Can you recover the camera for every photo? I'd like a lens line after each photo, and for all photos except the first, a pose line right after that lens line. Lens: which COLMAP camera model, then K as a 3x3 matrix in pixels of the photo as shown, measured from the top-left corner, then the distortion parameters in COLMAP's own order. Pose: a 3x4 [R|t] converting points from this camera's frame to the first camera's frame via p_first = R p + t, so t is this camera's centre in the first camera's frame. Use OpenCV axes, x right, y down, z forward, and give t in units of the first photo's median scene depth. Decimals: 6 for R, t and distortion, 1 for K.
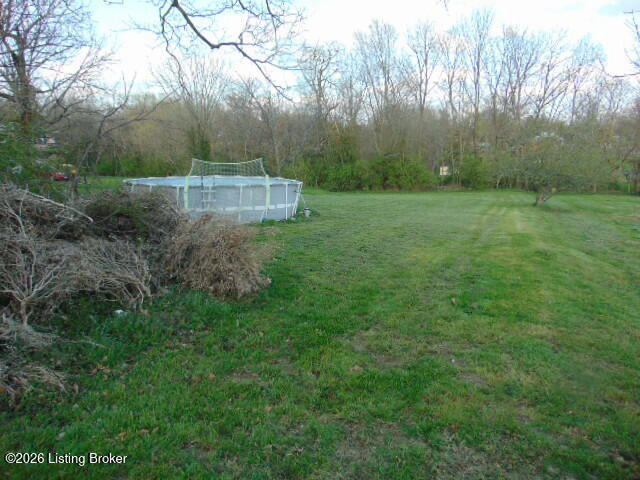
lens RADIAL K [[475.6, 0, 321.6], [0, 475.6, 227.8], [0, 0, 1]] dist [-0.032794, 0.067602]
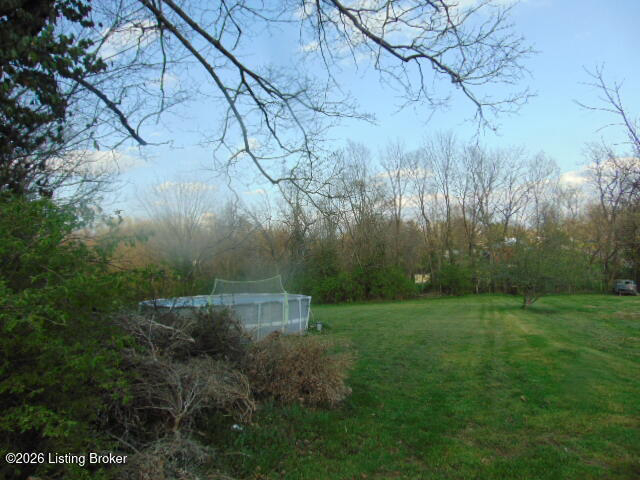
lens RADIAL K [[475.6, 0, 318.0], [0, 475.6, 242.3], [0, 0, 1]] dist [-0.032794, 0.067602]
pose [[0.997578, -0.042329, 0.055200, -0.028254], [0.052751, 0.977620, -0.203656, -0.000033], [-0.045345, 0.206074, 0.977485, -0.014534]]
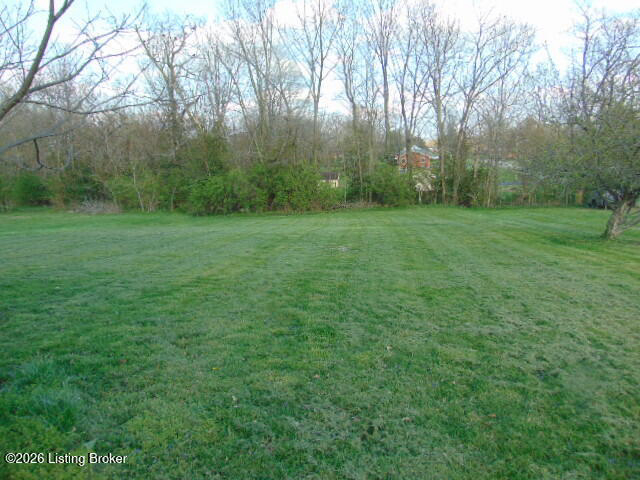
lens RADIAL K [[475.6, 0, 316.8], [0, 475.6, 242.6], [0, 0, 1]] dist [-0.032794, 0.067602]
pose [[0.963332, -0.049894, 0.263631, 0.008306], [0.052009, 0.998646, -0.001047, -0.031242], [-0.263222, 0.014719, 0.964623, 0.324228]]
